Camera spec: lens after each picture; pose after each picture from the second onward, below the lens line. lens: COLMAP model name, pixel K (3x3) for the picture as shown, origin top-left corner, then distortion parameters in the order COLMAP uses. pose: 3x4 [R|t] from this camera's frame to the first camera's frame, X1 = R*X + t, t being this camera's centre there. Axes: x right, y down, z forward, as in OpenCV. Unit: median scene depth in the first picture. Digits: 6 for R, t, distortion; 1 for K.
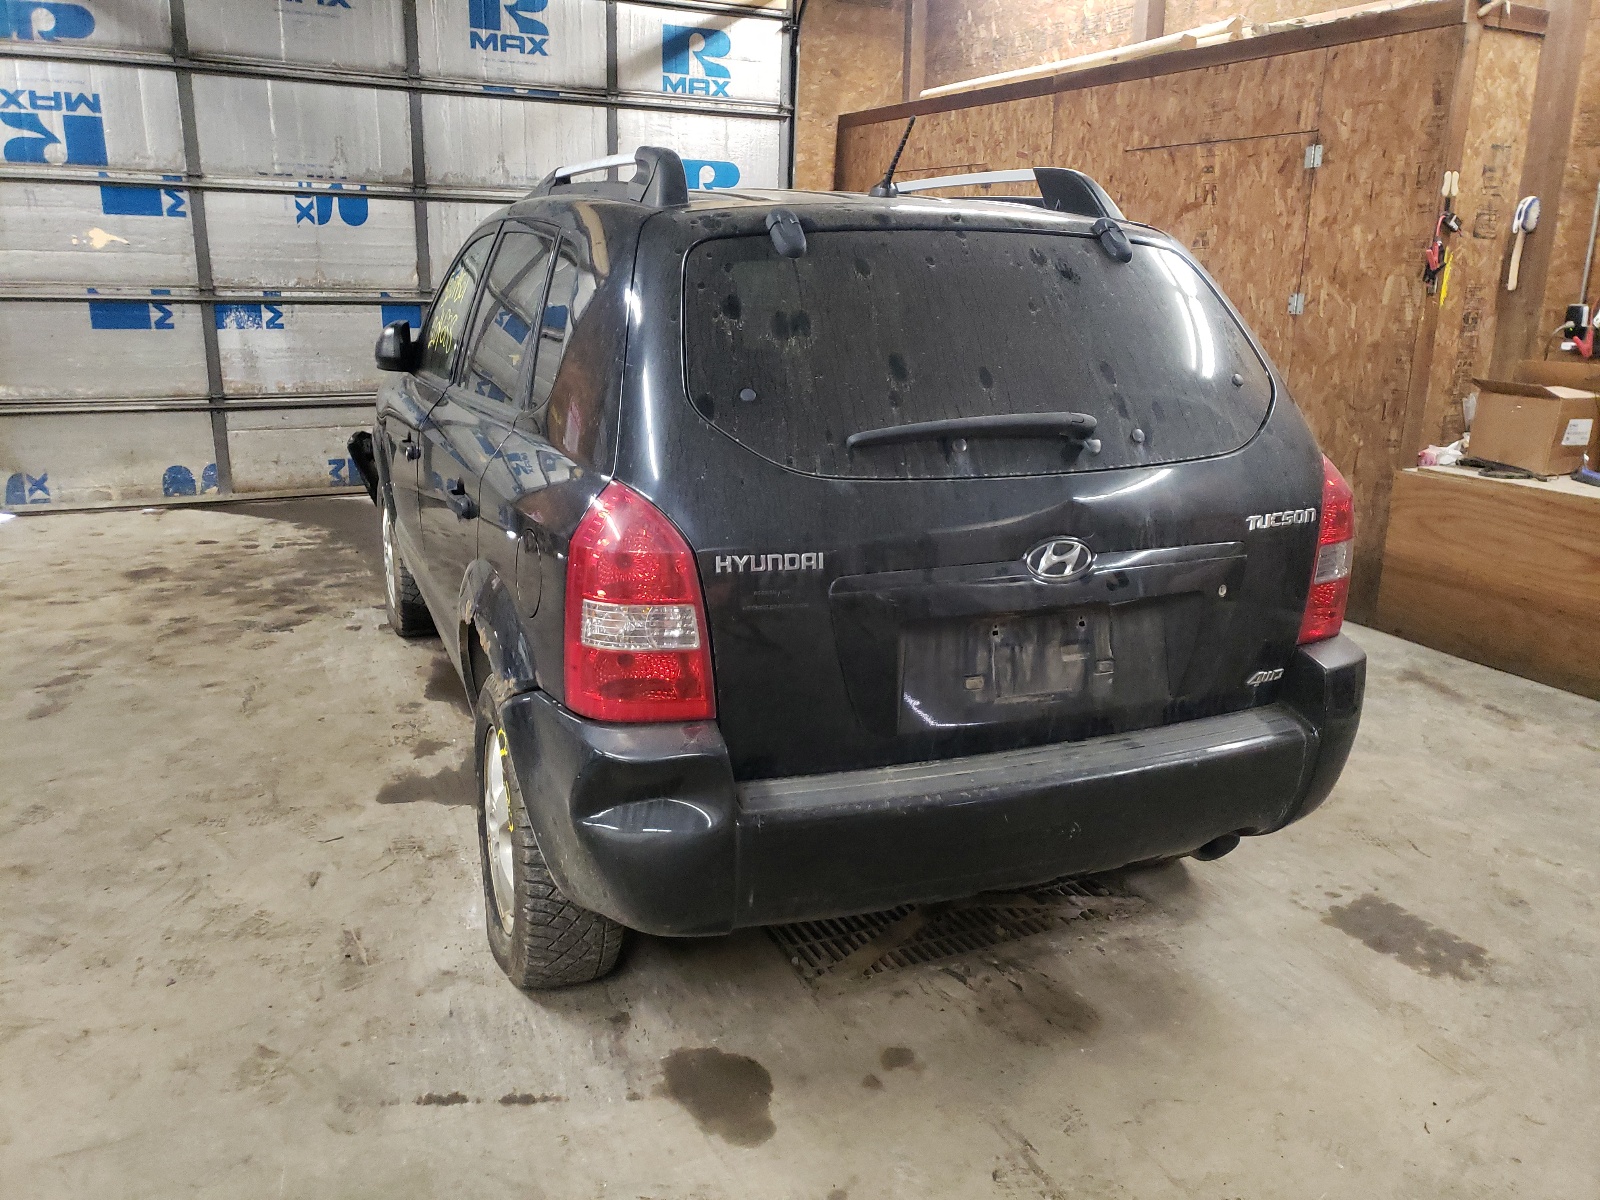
lens RADIAL K [[1250.8, 0, 804.9], [0, 1250.8, 595.6], [0, 0, 1]] dist [0.017872, -0.005991]
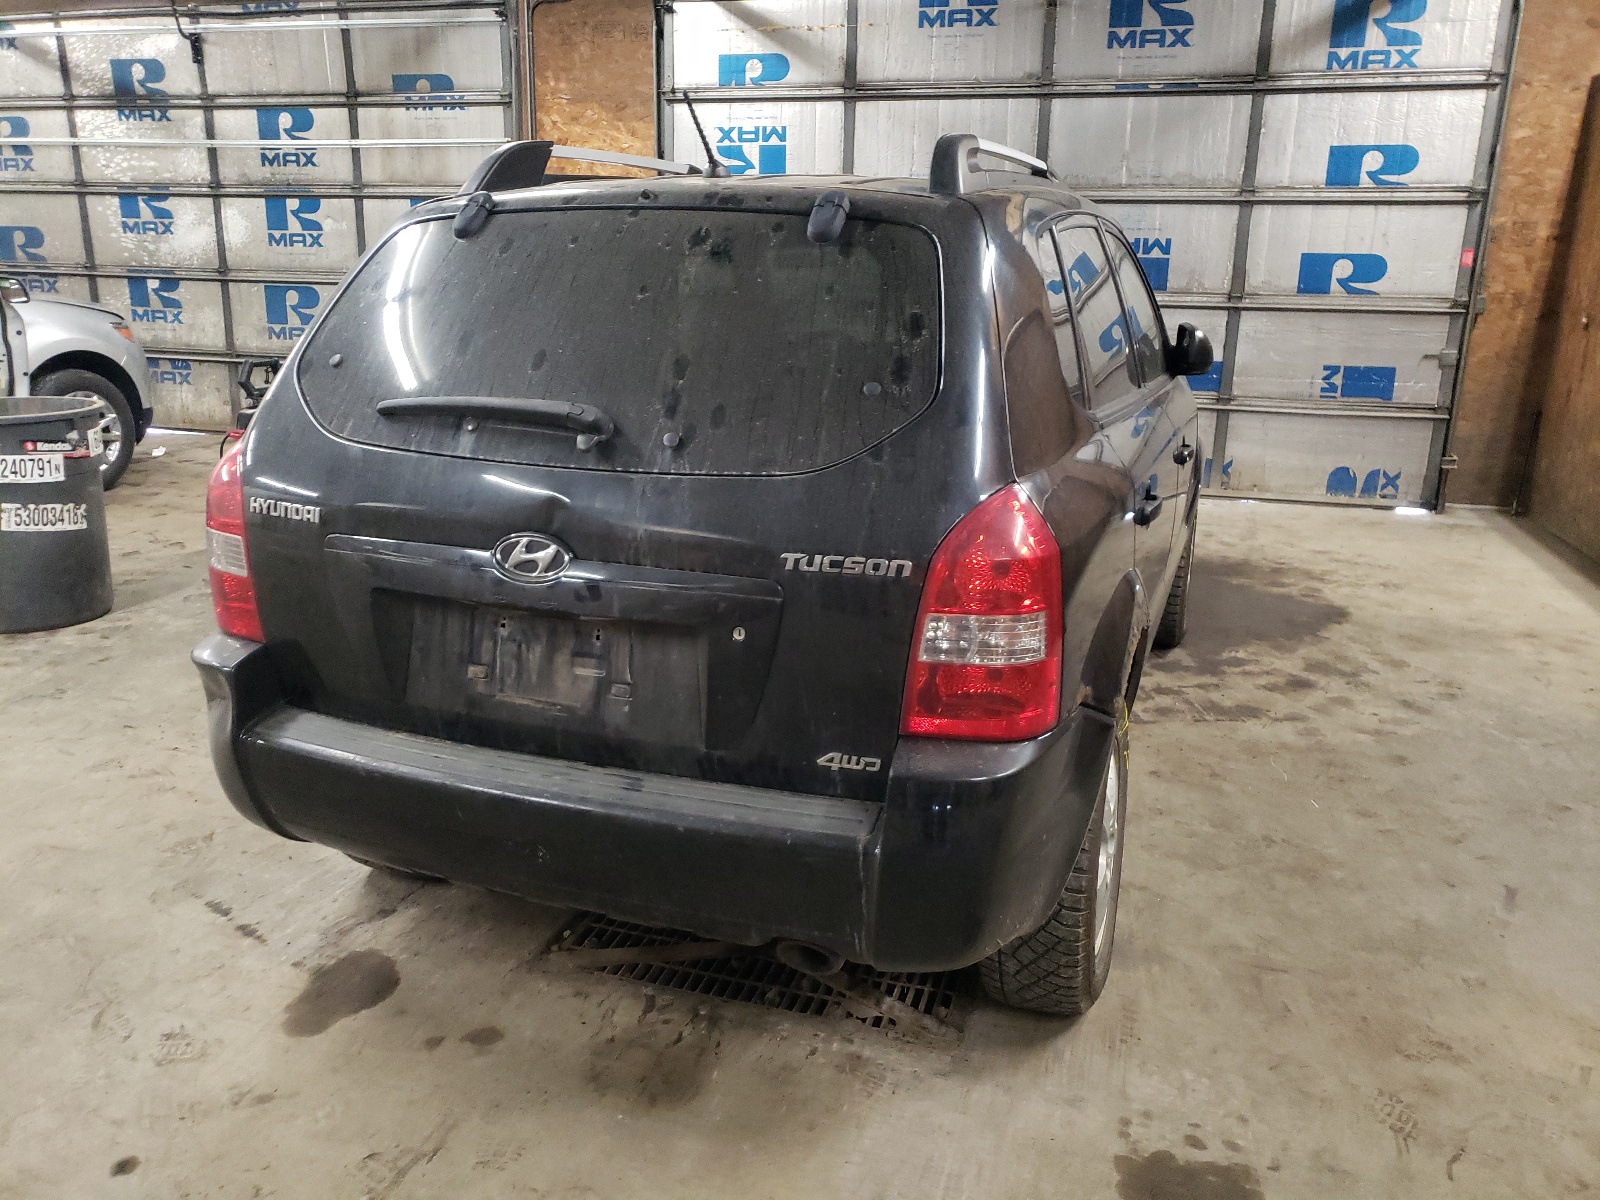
lens RADIAL K [[1250.8, 0, 779.0], [0, 1250.8, 588.8], [0, 0, 1]] dist [0.017872, -0.005991]
pose [[0.727096, 0.169995, -0.665156, 0.458341], [-0.178774, 0.982316, 0.055631, -0.043142], [0.662850, 0.078464, 0.744629, 0.206258]]
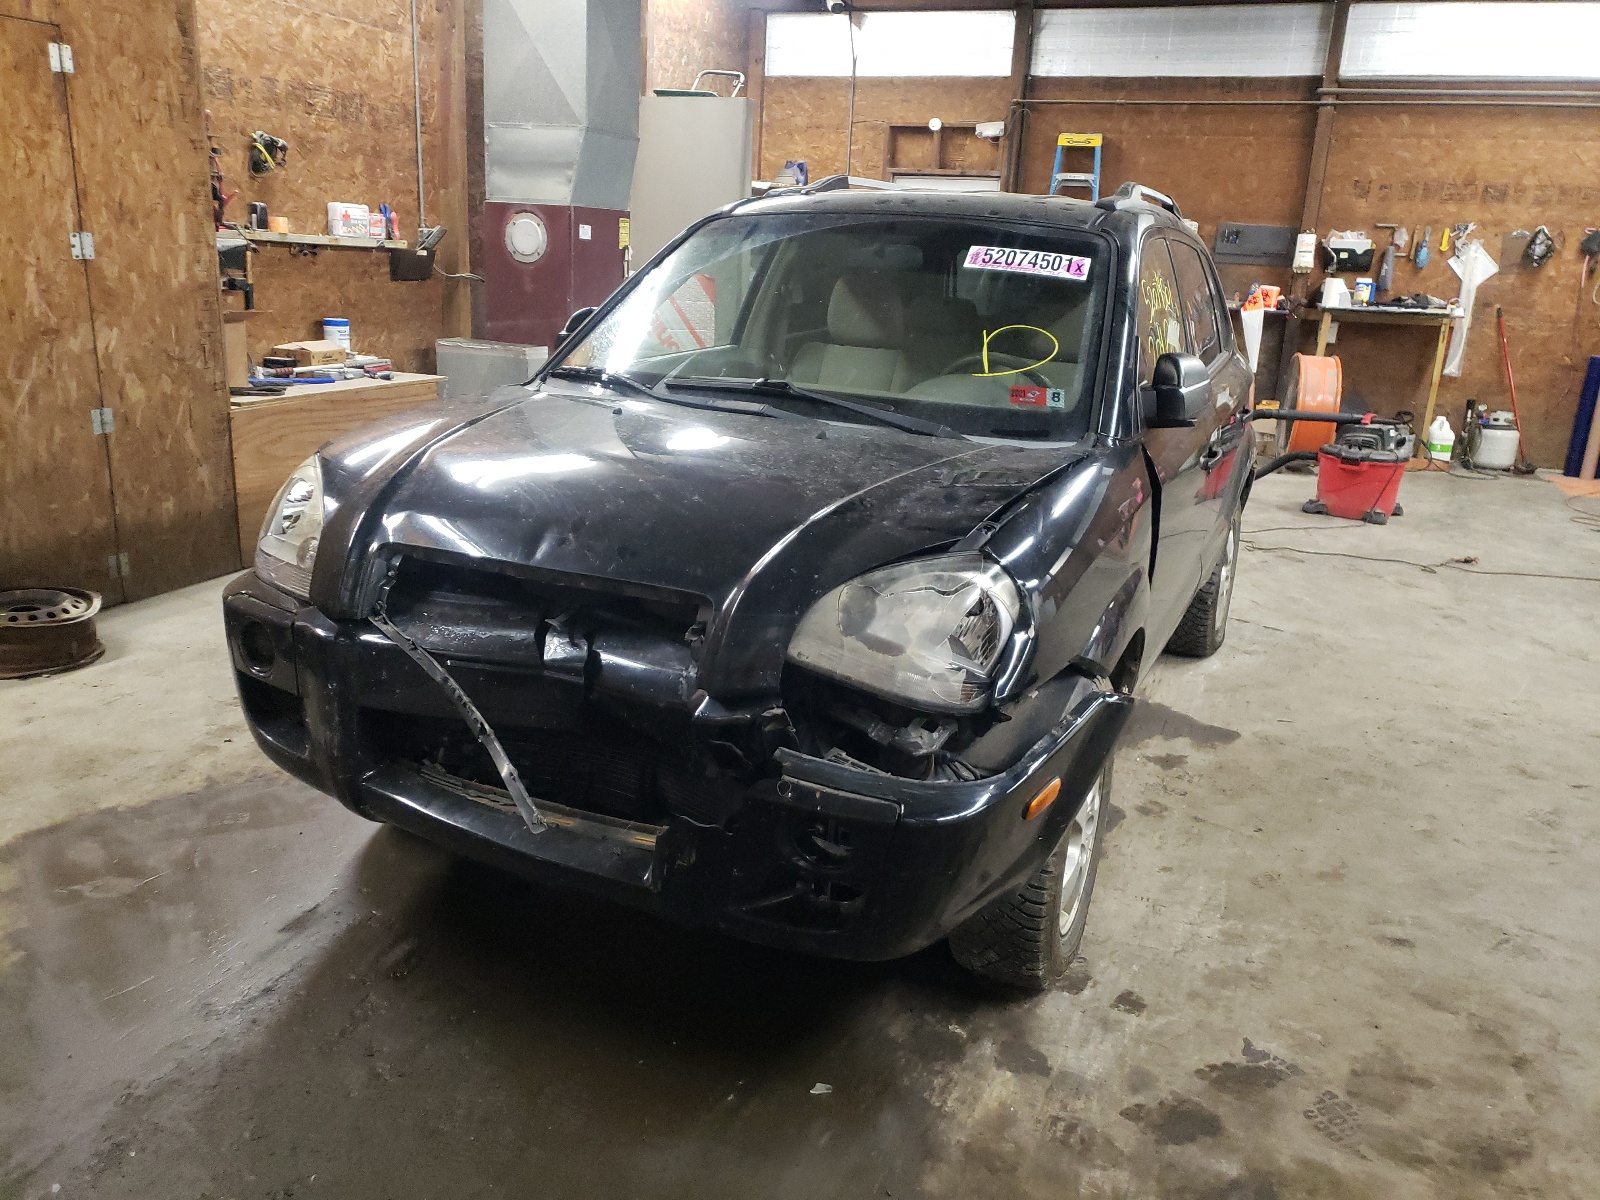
lens RADIAL K [[1250.8, 0, 792.4], [0, 1250.8, 611.1], [0, 0, 1]] dist [0.017872, -0.005991]
pose [[-0.676862, -0.256044, 0.690145, -0.654119], [0.129205, 0.881676, 0.453821, -0.410017], [-0.724682, 0.396344, -0.563691, 1.499092]]
